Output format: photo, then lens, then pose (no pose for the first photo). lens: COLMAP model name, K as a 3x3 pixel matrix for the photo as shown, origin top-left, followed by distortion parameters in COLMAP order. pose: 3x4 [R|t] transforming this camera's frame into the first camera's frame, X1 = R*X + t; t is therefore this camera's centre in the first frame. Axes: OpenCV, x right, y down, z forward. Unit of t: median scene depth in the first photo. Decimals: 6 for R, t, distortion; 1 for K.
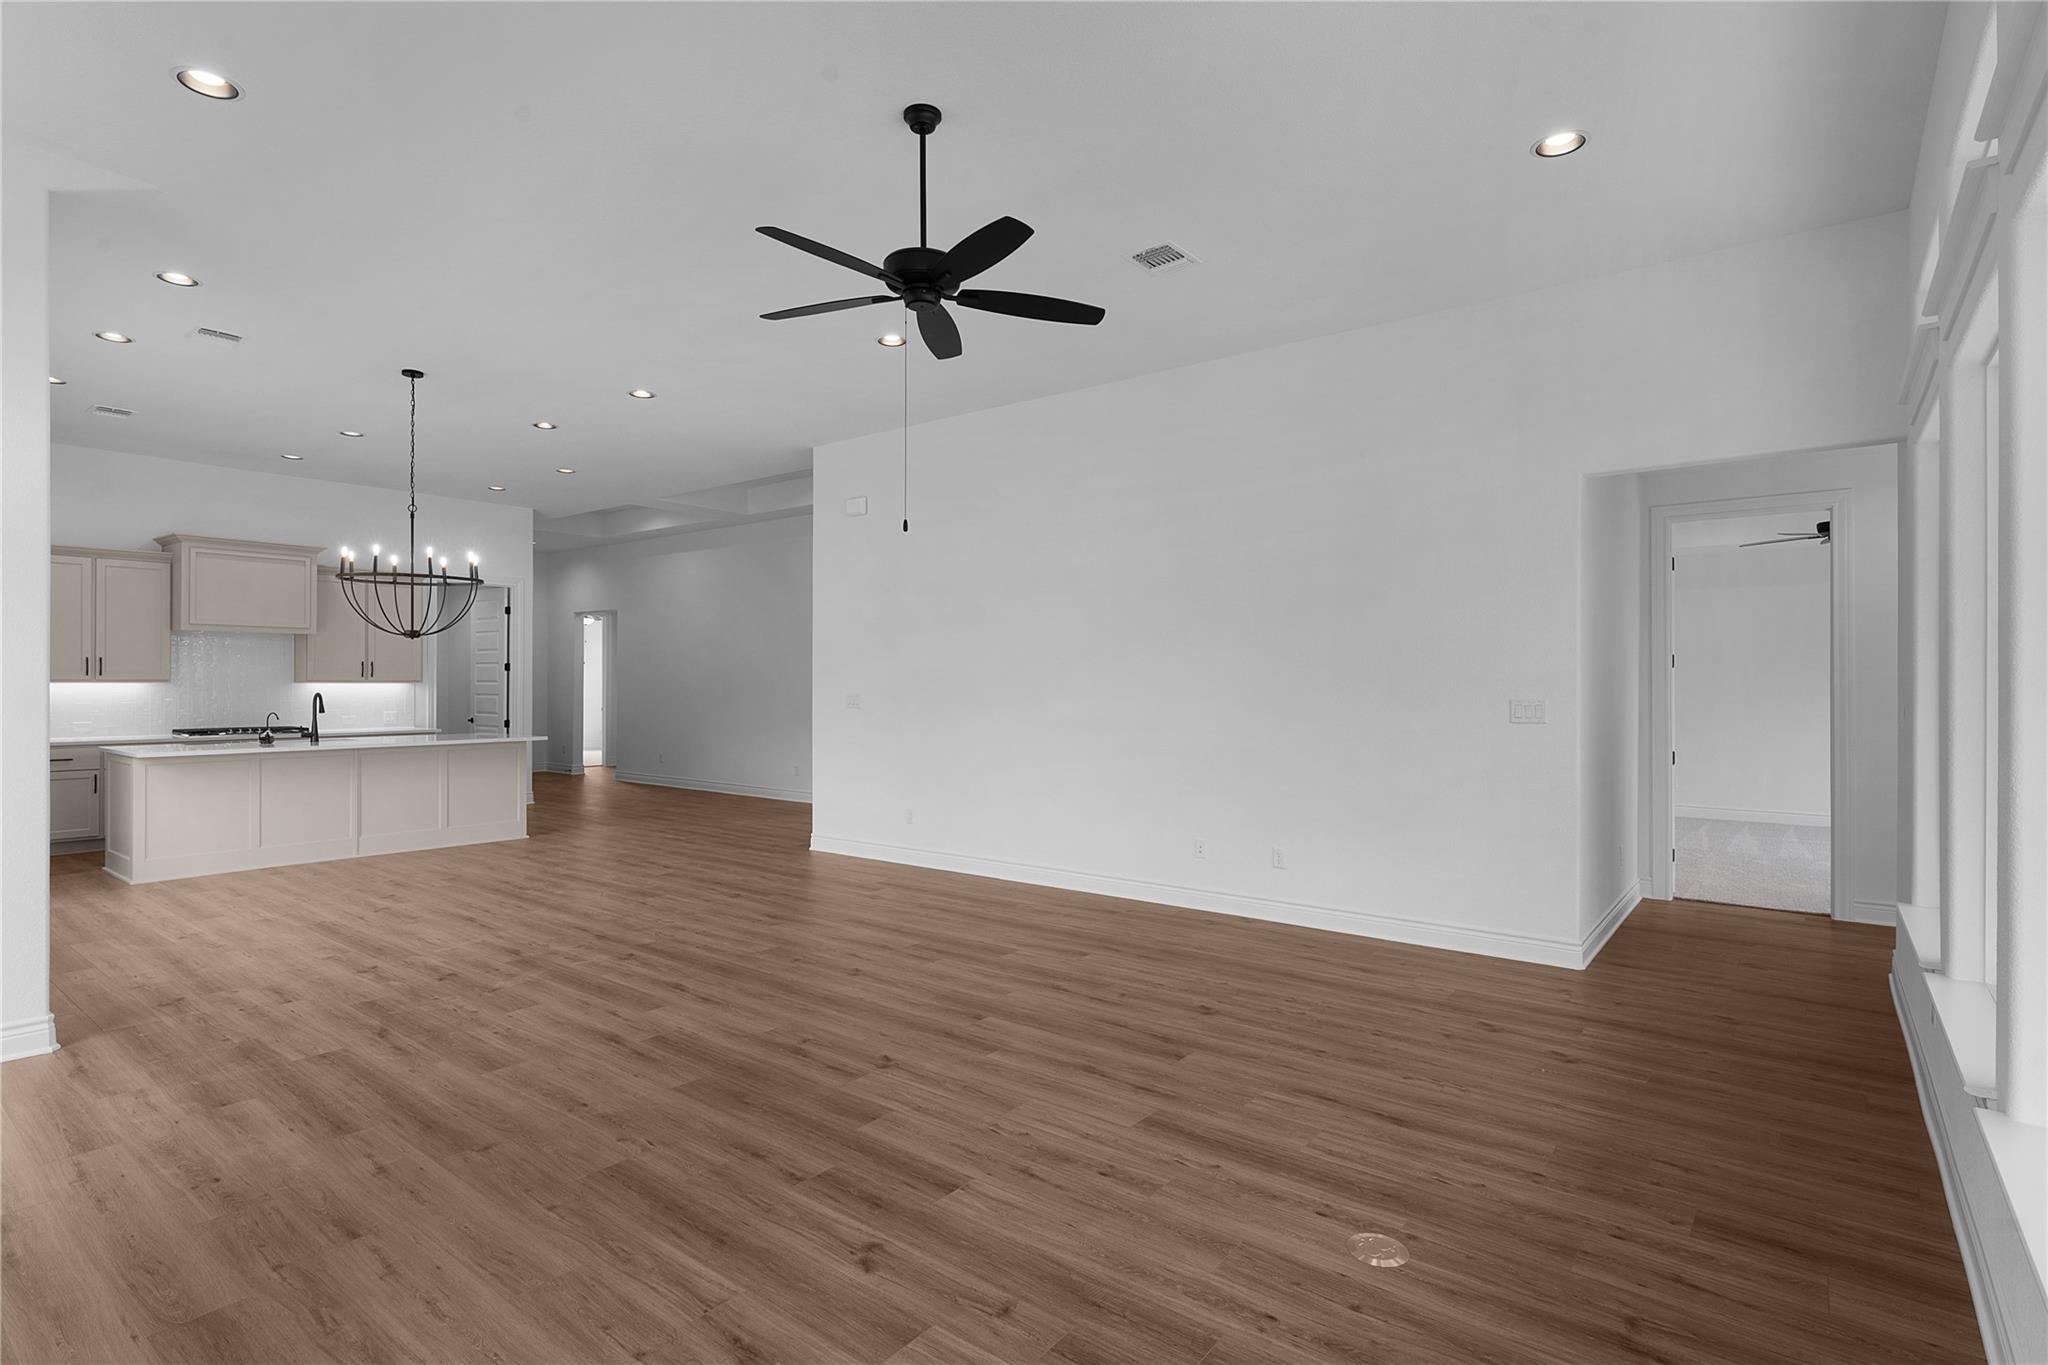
lens RADIAL K [[1008.6, 0, 1019.8], [0, 1008.6, 683.7], [0, 0, 1]] dist [-0.002609, 0.001814]
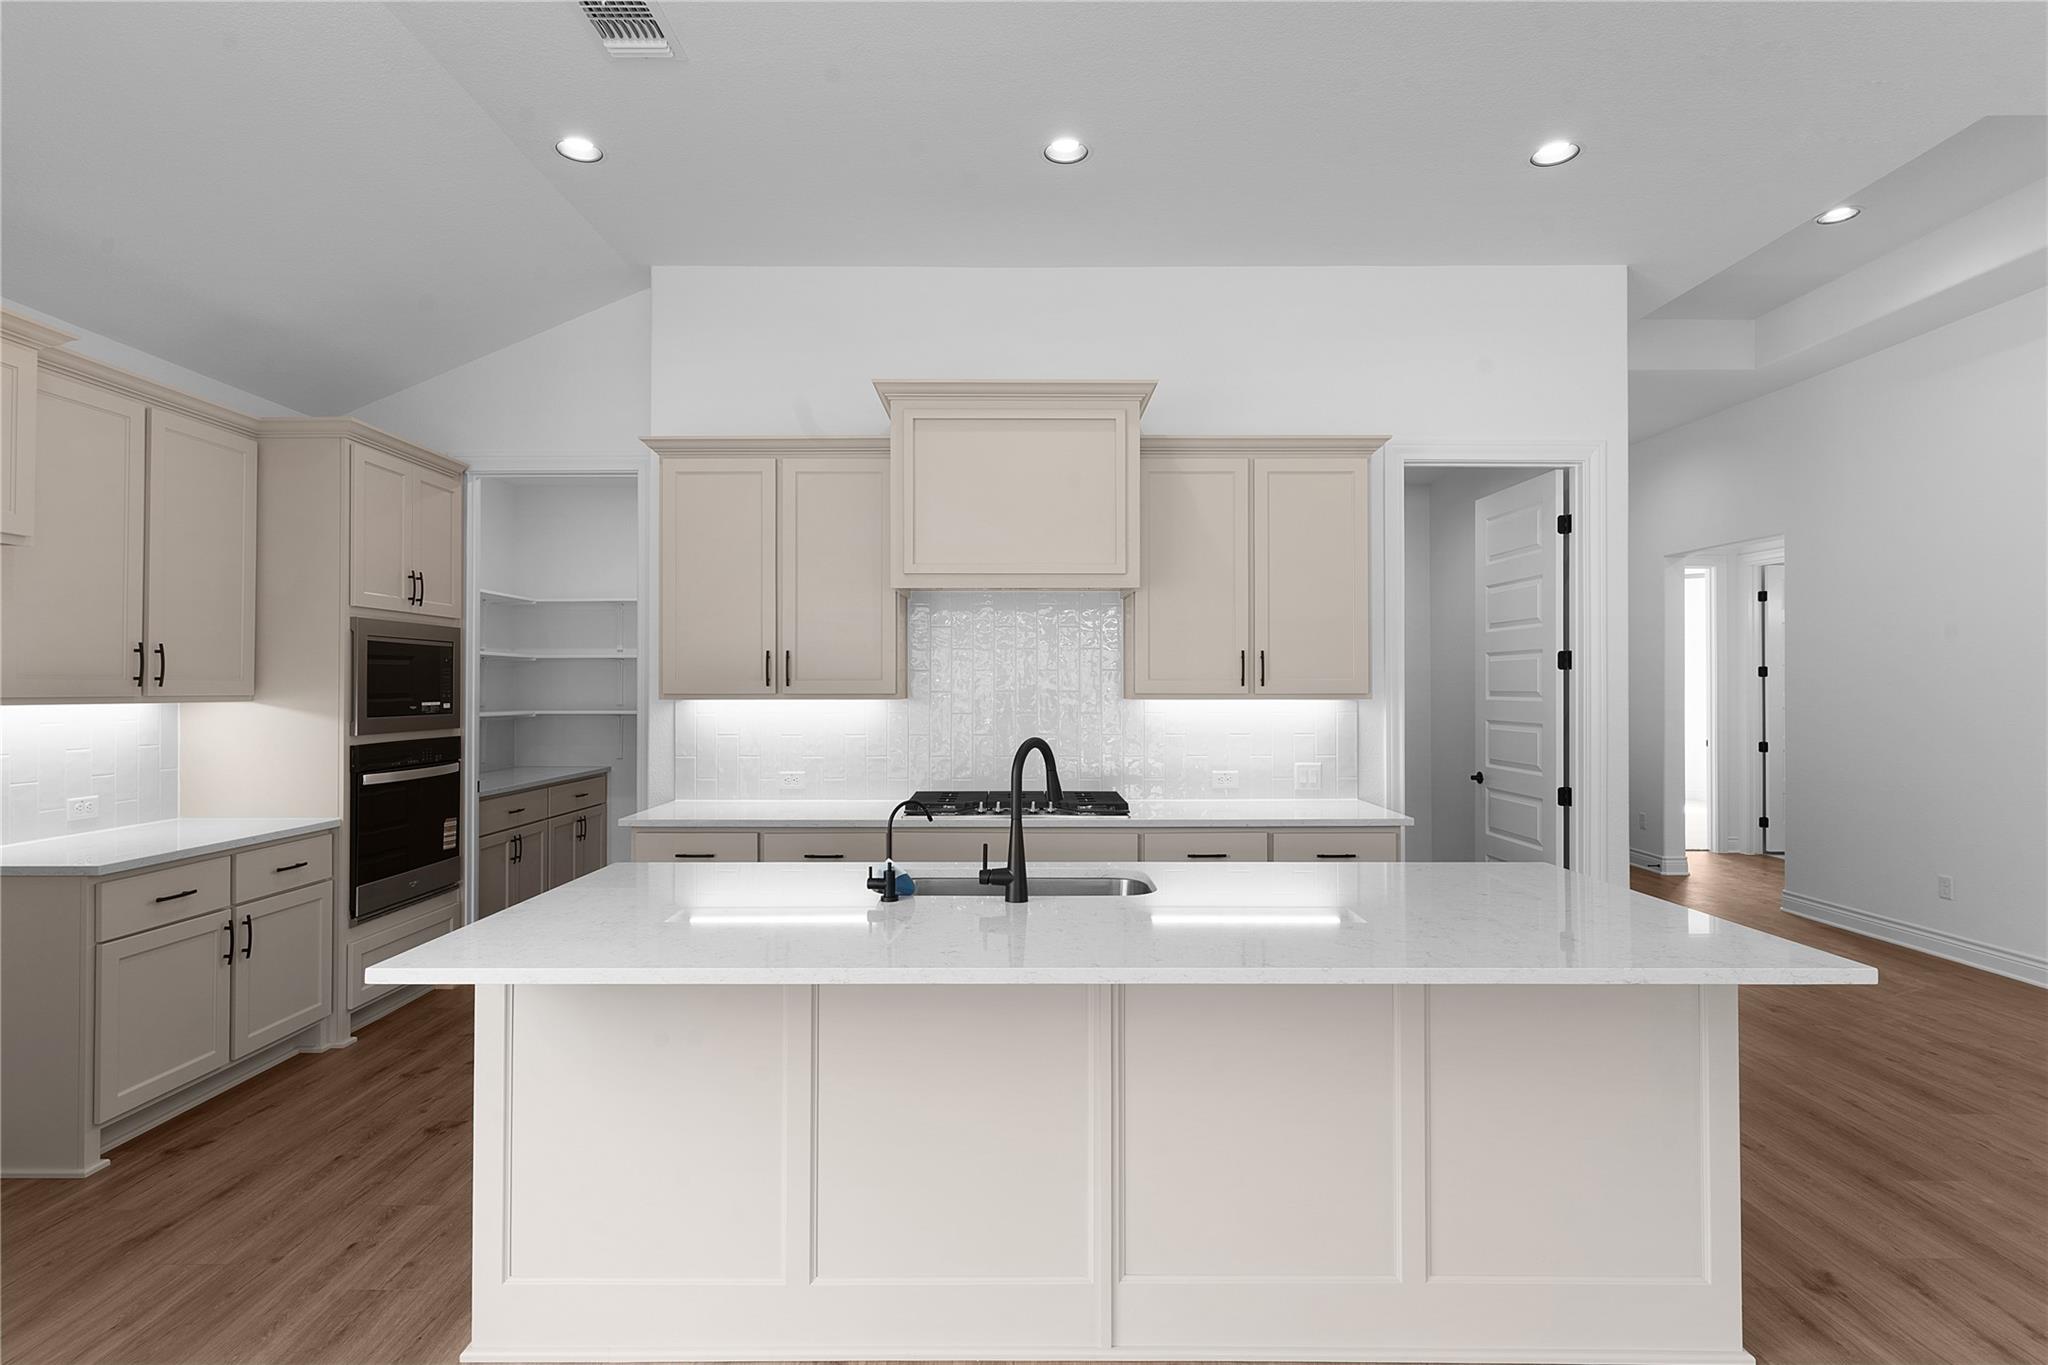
lens RADIAL K [[1008.6, 0, 1016.1], [0, 1008.6, 683.9], [0, 0, 1]] dist [-0.002609, 0.001814]
pose [[0.613990, -0.005252, -0.789296, -0.414209], [0.001687, 0.999984, -0.005341, -0.006143], [0.789312, 0.001948, 0.613990, 0.734823]]
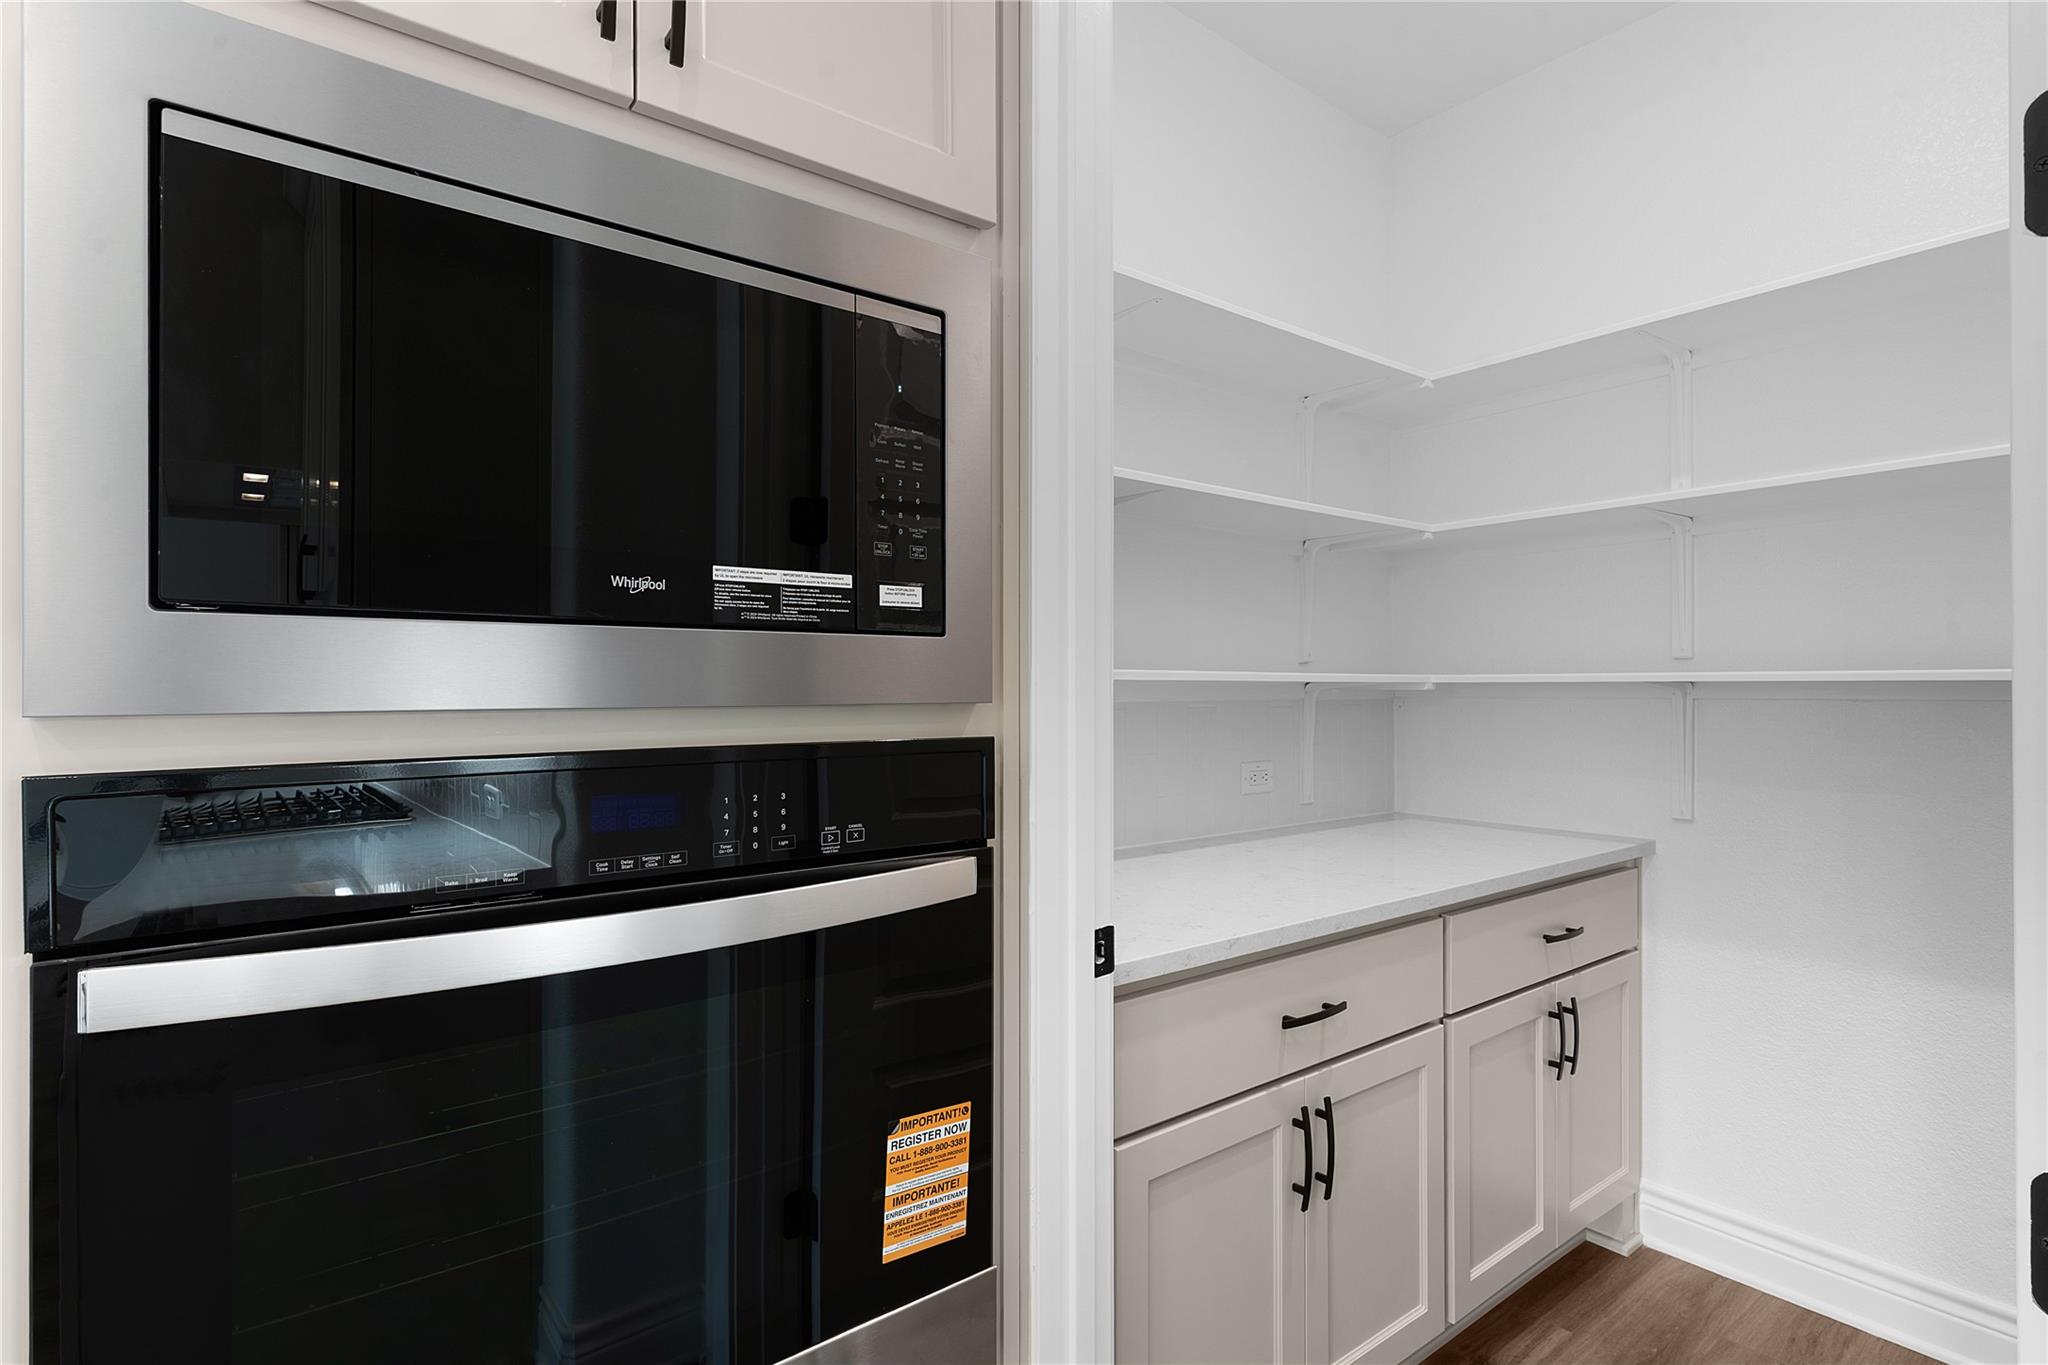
lens RADIAL K [[1008.6, 0, 989.8], [0, 1008.6, 676.1], [0, 0, 1]] dist [-0.002609, 0.001814]
pose [[-0.259090, -0.010537, -0.965796, -0.905443], [0.003770, 0.999922, -0.011921, 0.012468], [0.965846, -0.006730, -0.259030, 0.863098]]
